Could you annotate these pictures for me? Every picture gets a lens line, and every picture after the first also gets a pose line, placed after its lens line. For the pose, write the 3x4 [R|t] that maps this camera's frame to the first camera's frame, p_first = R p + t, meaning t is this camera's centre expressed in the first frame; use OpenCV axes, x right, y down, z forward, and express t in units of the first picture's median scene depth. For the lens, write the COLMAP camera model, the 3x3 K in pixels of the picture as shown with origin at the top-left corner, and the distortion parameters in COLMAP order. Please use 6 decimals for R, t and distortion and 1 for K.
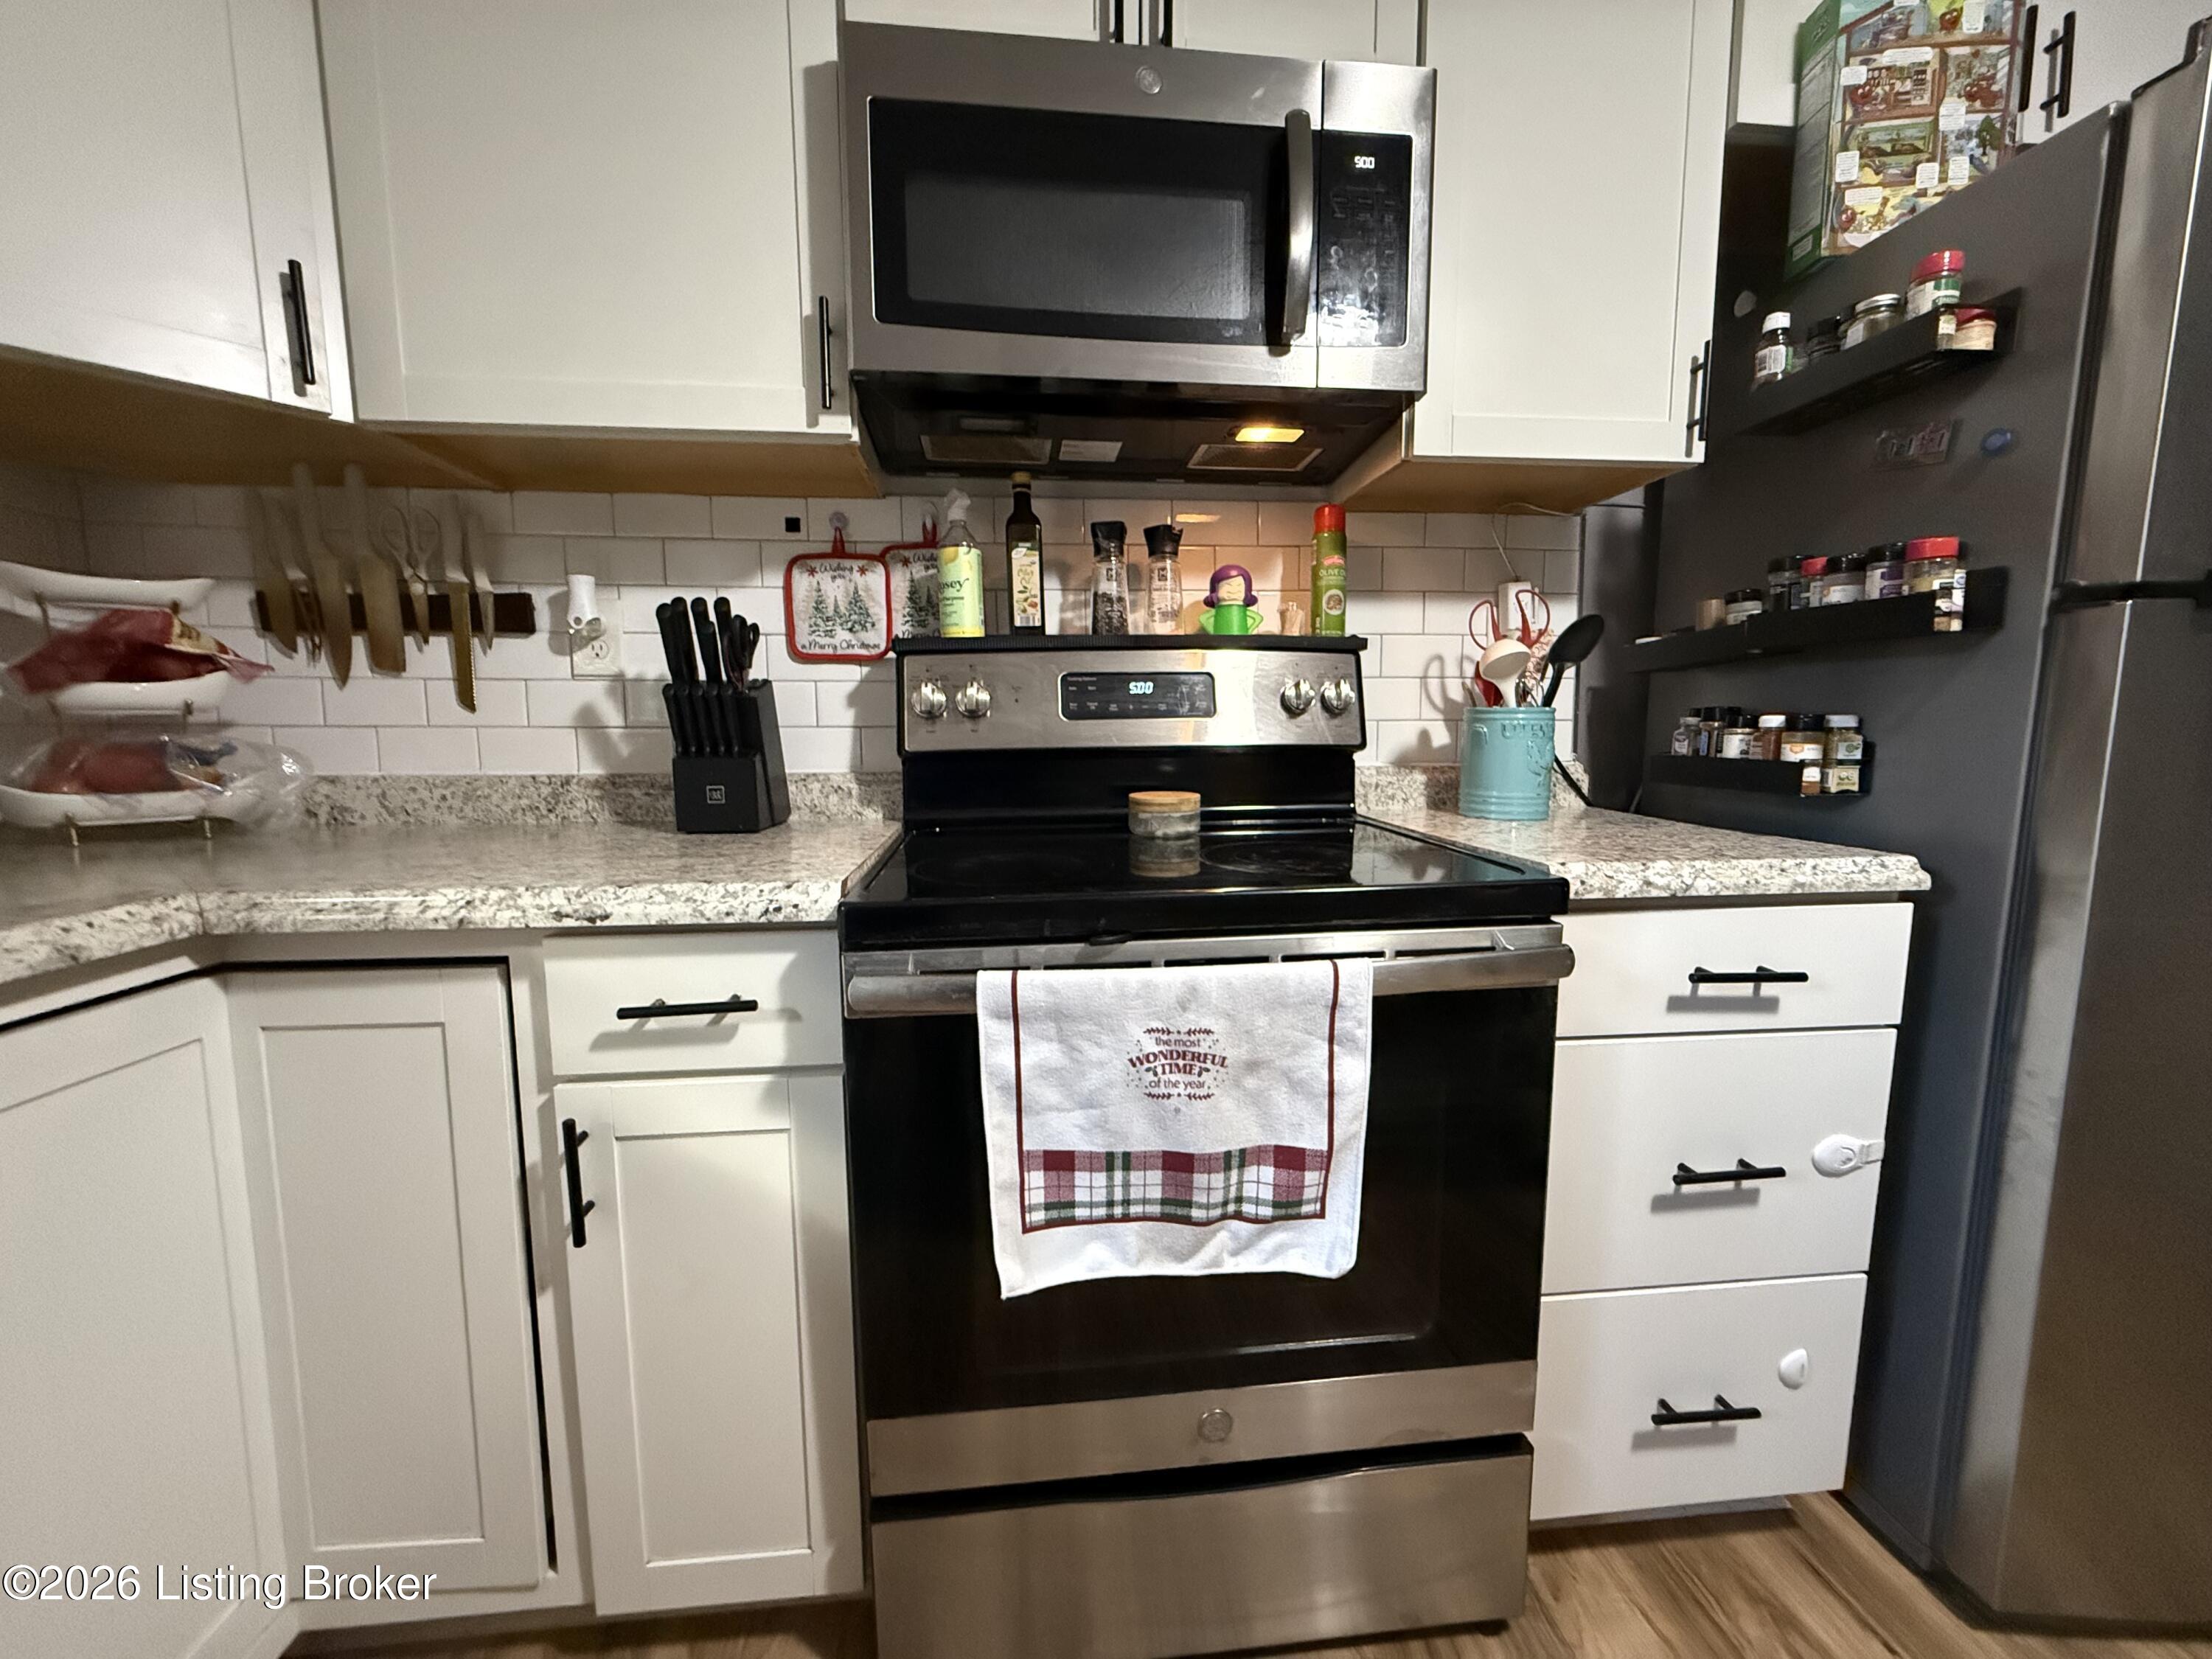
lens RADIAL K [[887.0, 0, 1105.6], [0, 887.0, 831.3], [0, 0, 1]] dist [0.000304, -0.000664]
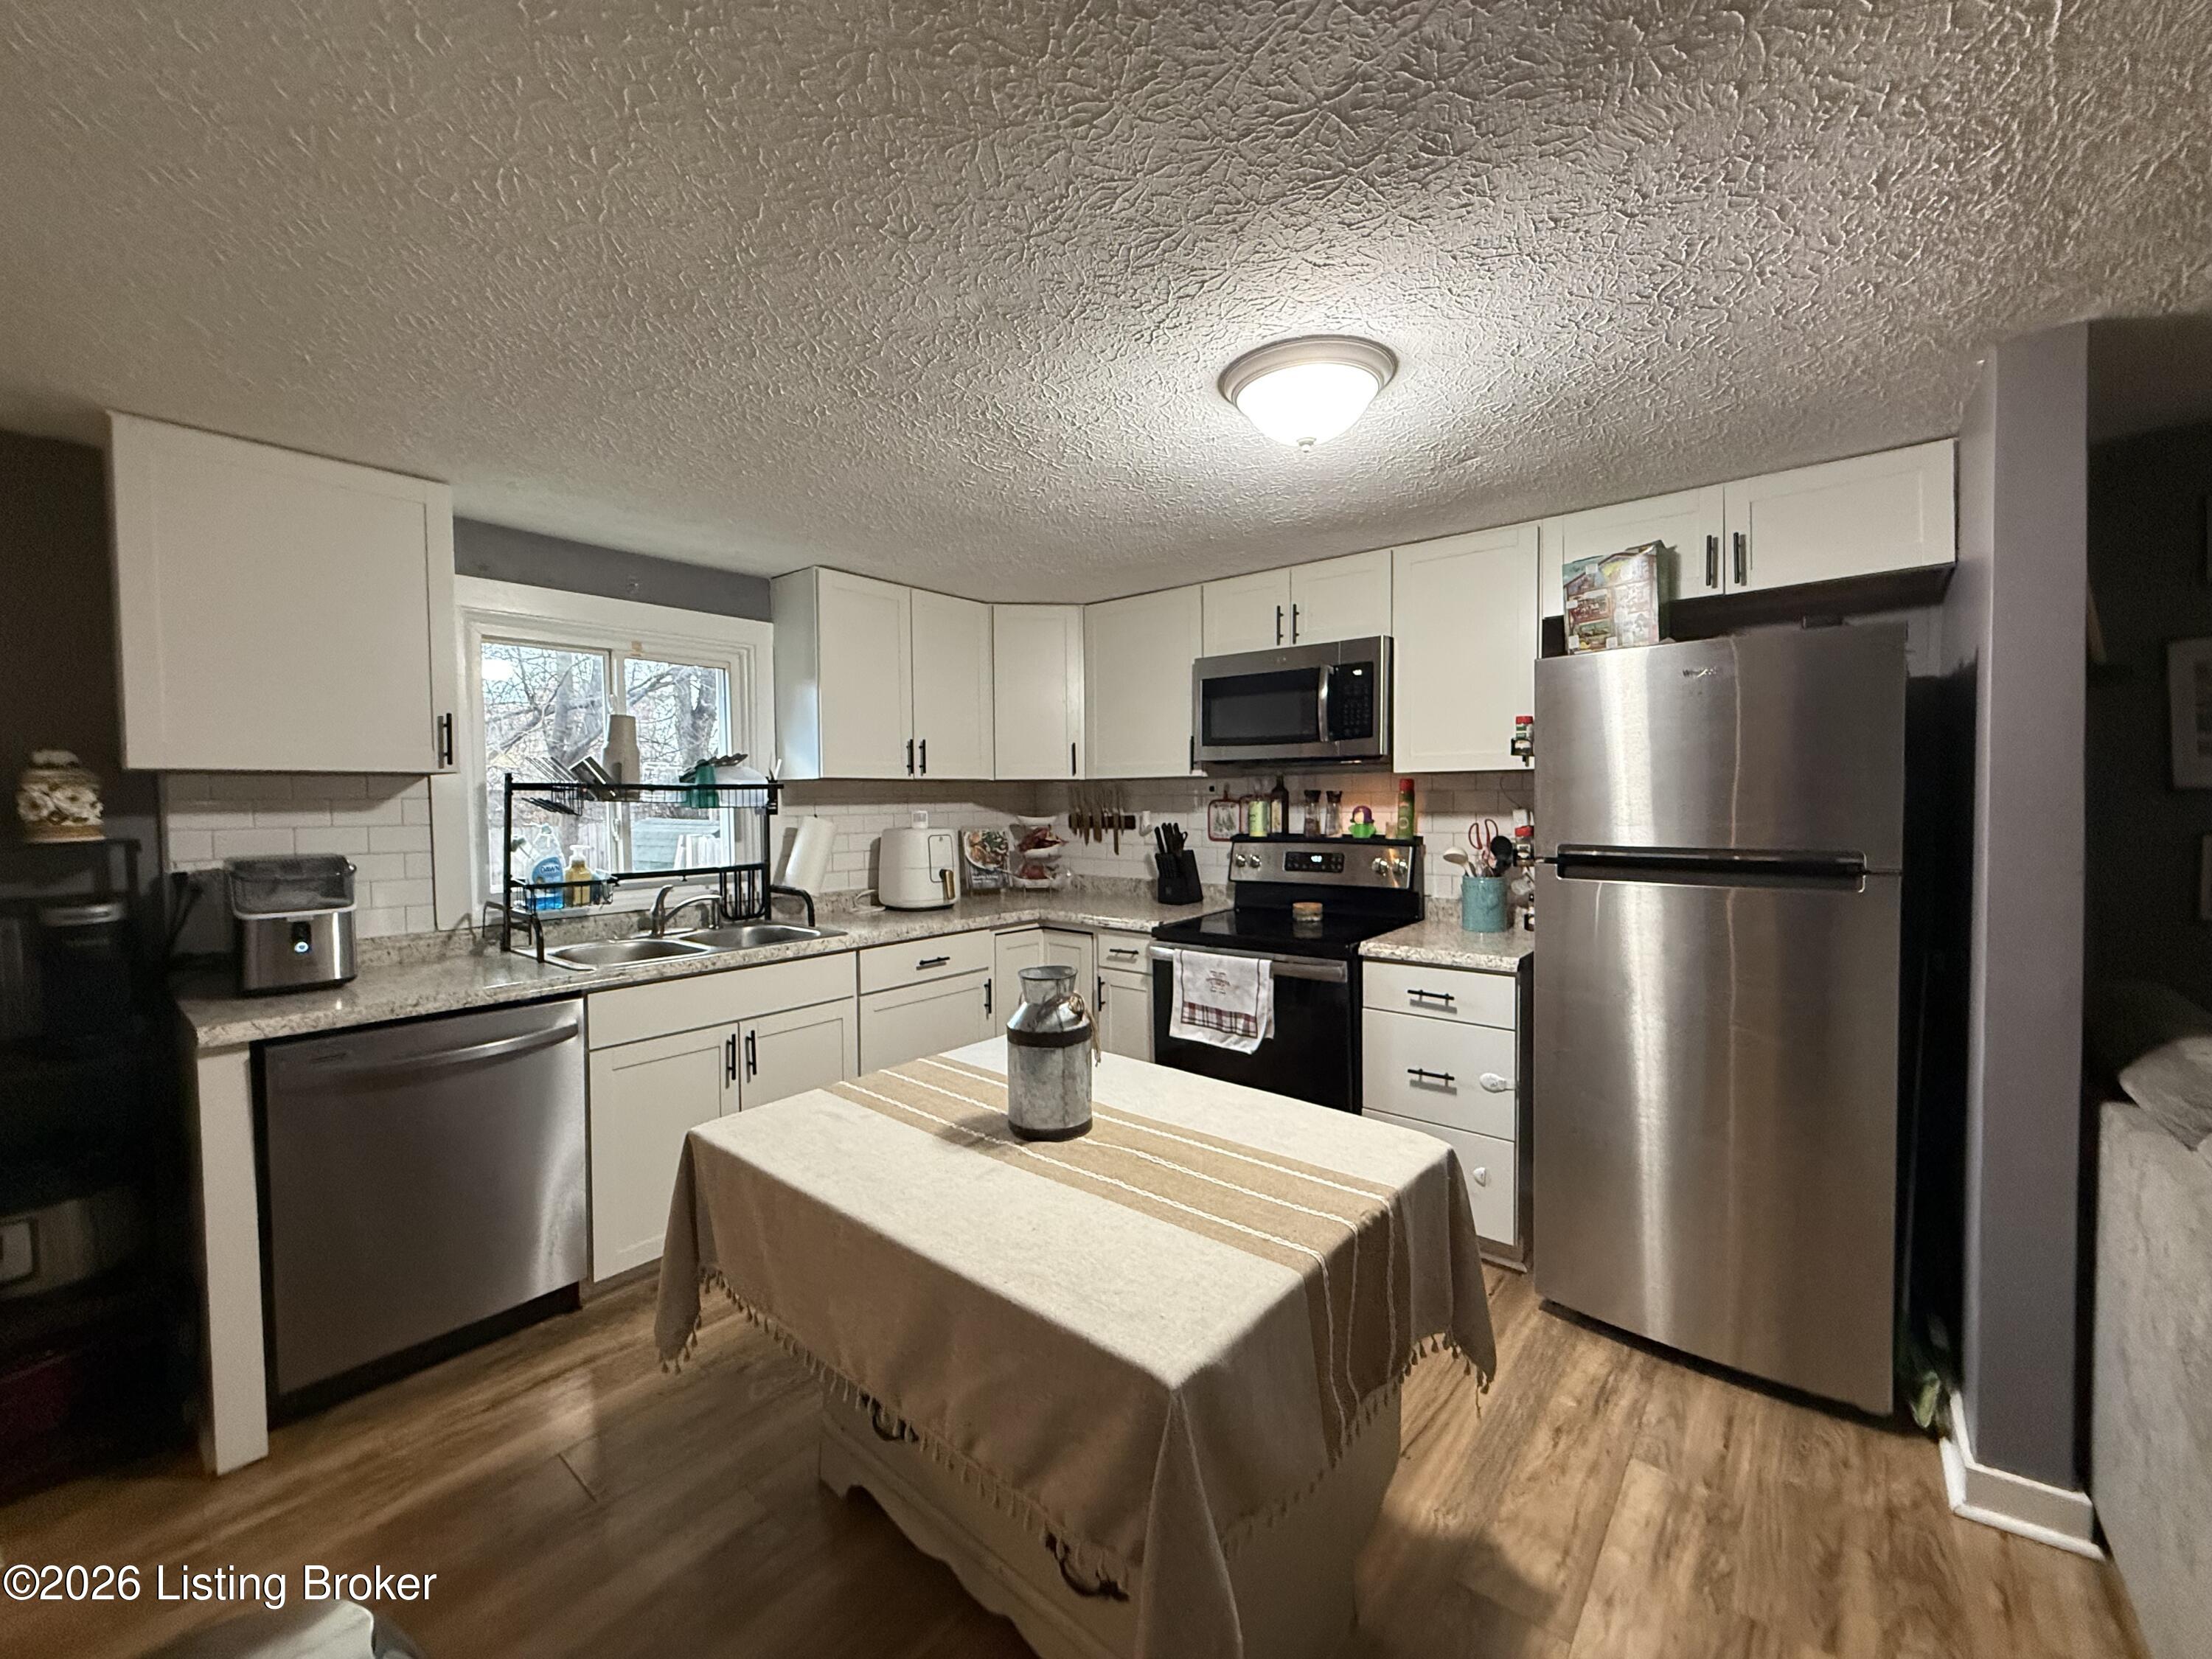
lens RADIAL K [[887.0, 0, 1108.6], [0, 887.0, 824.7], [0, 0, 1]] dist [0.000304, -0.000664]
pose [[0.707041, 0.022030, -0.706829, 1.615051], [-0.078241, 0.995815, -0.047227, -0.115891], [0.702831, 0.088694, 0.705806, -1.325588]]
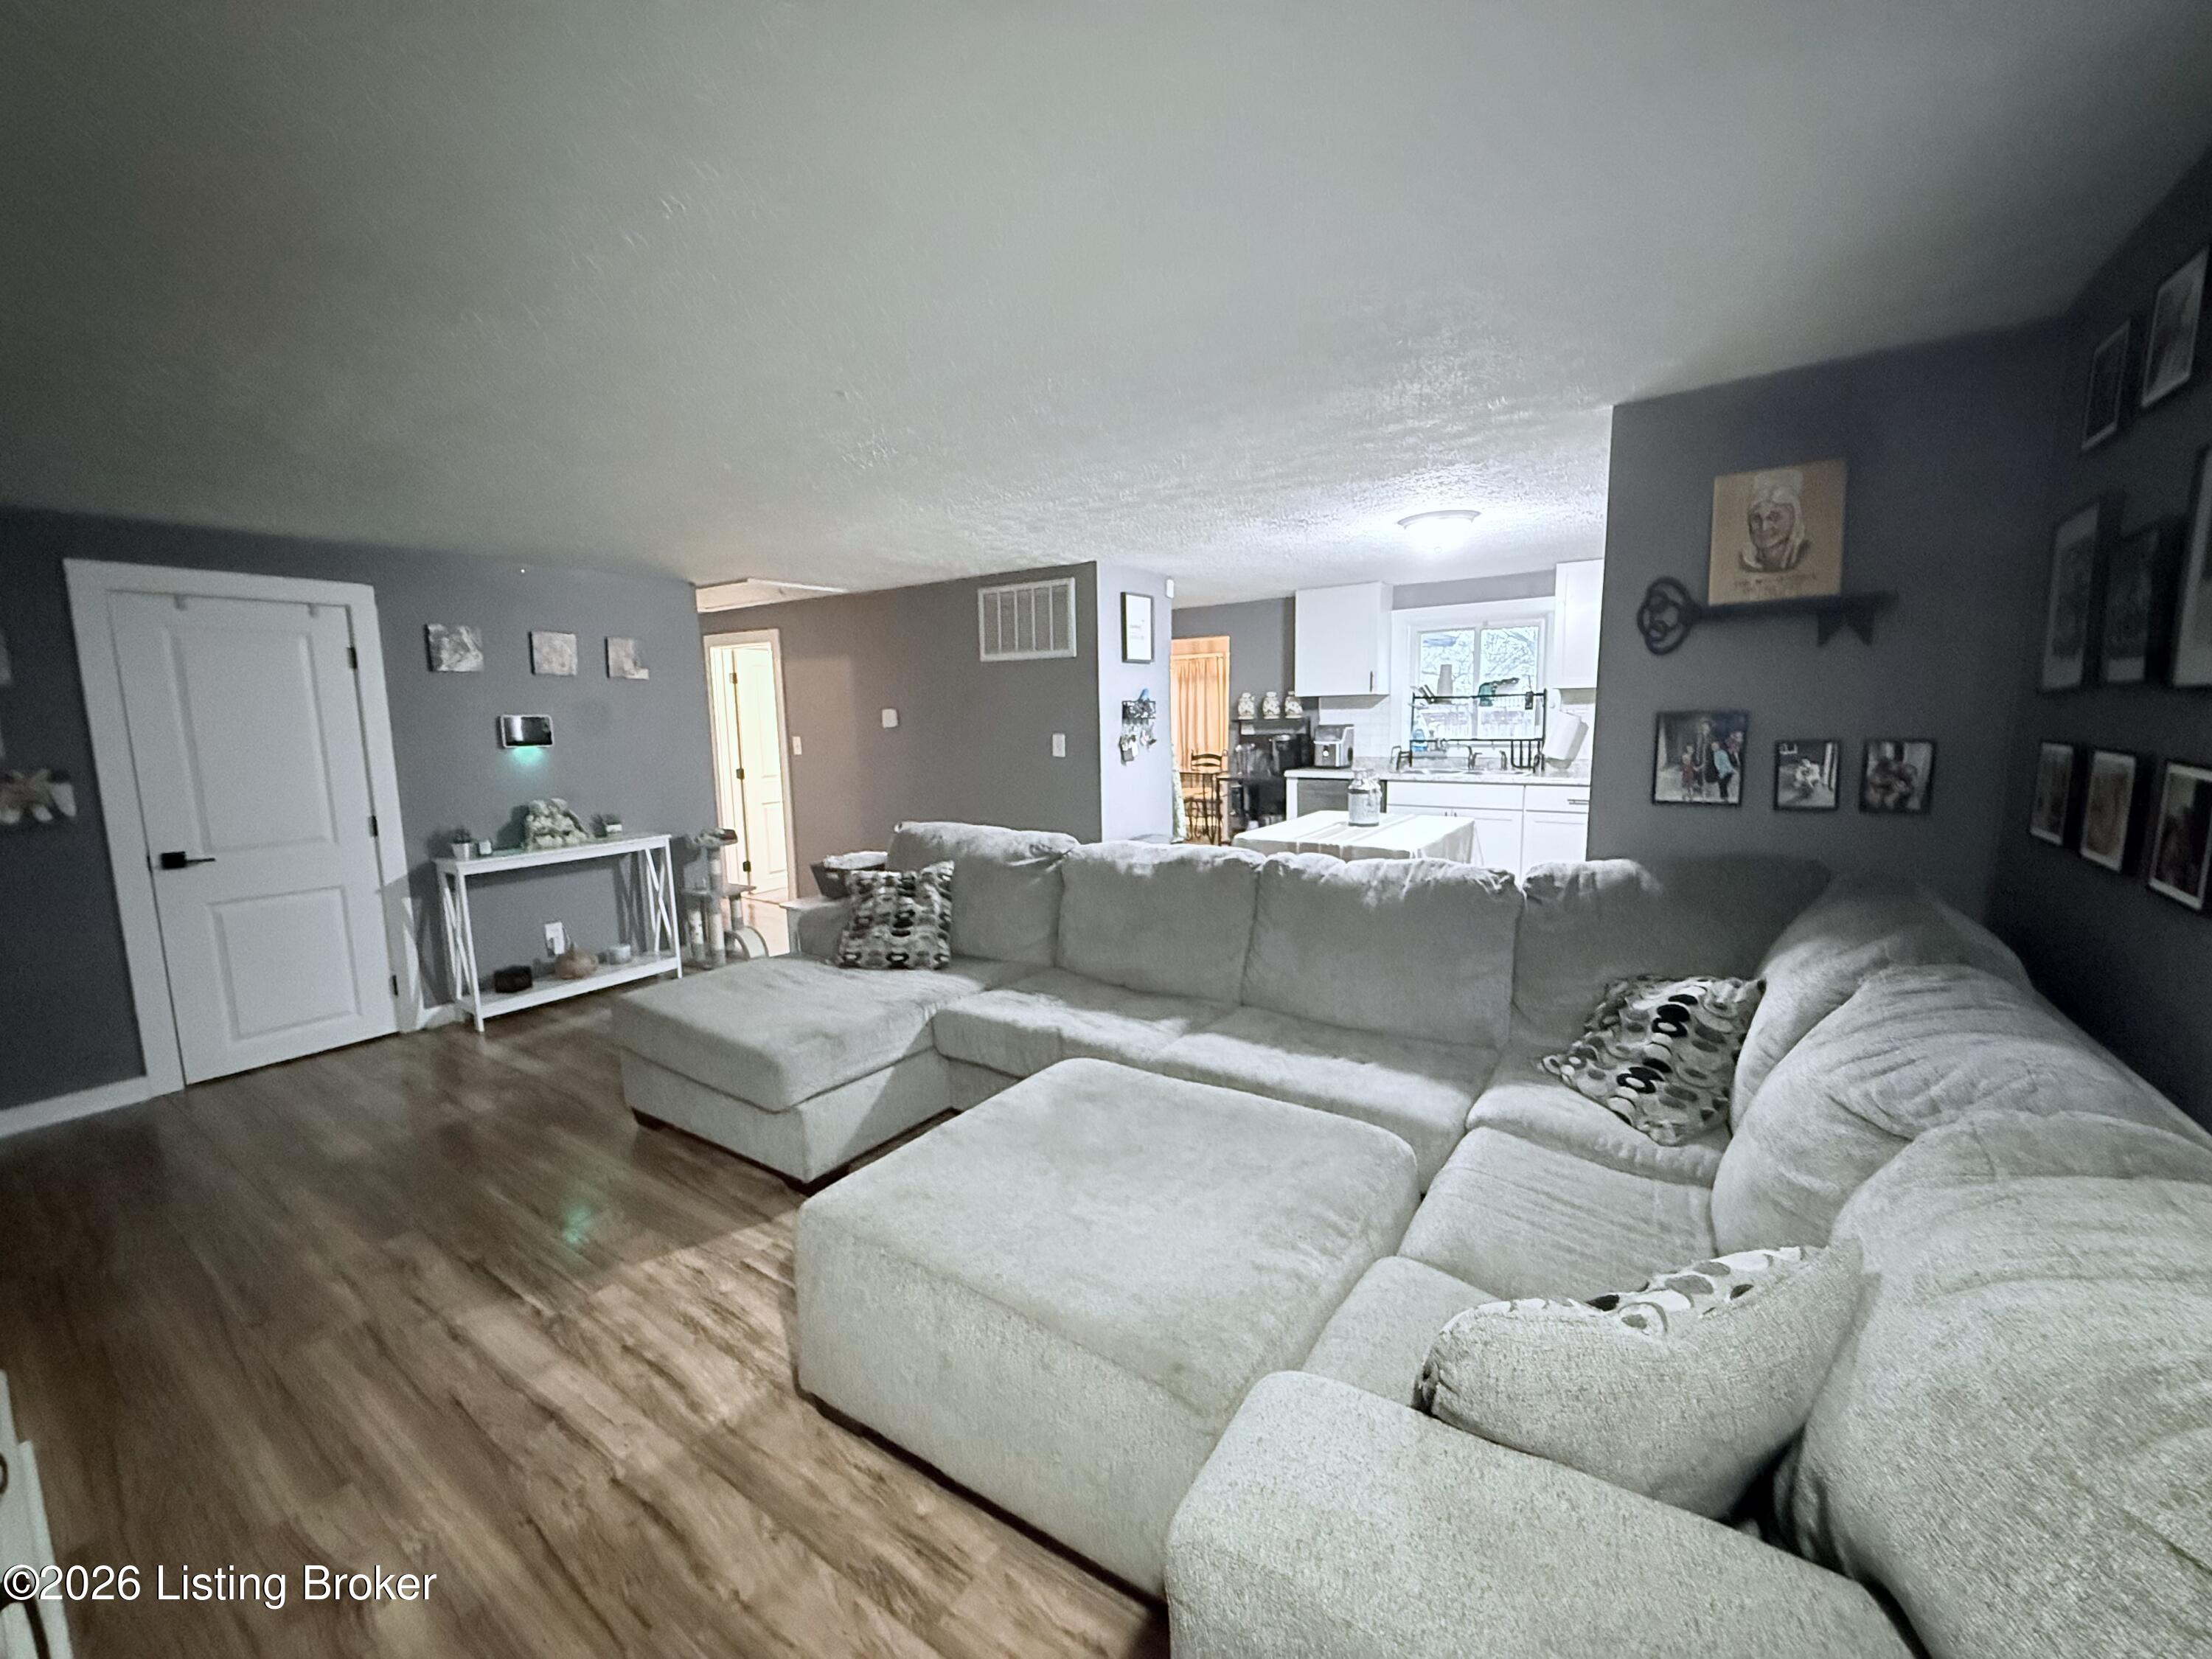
lens RADIAL K [[887.0, 0, 1083.9], [0, 887.0, 834.0], [0, 0, 1]] dist [0.000304, -0.000664]
pose [[-0.654206, 0.123932, -0.746093, 4.321805], [-0.061145, 0.974587, 0.215501, -0.432047], [0.753840, 0.186602, -0.630004, 1.217110]]
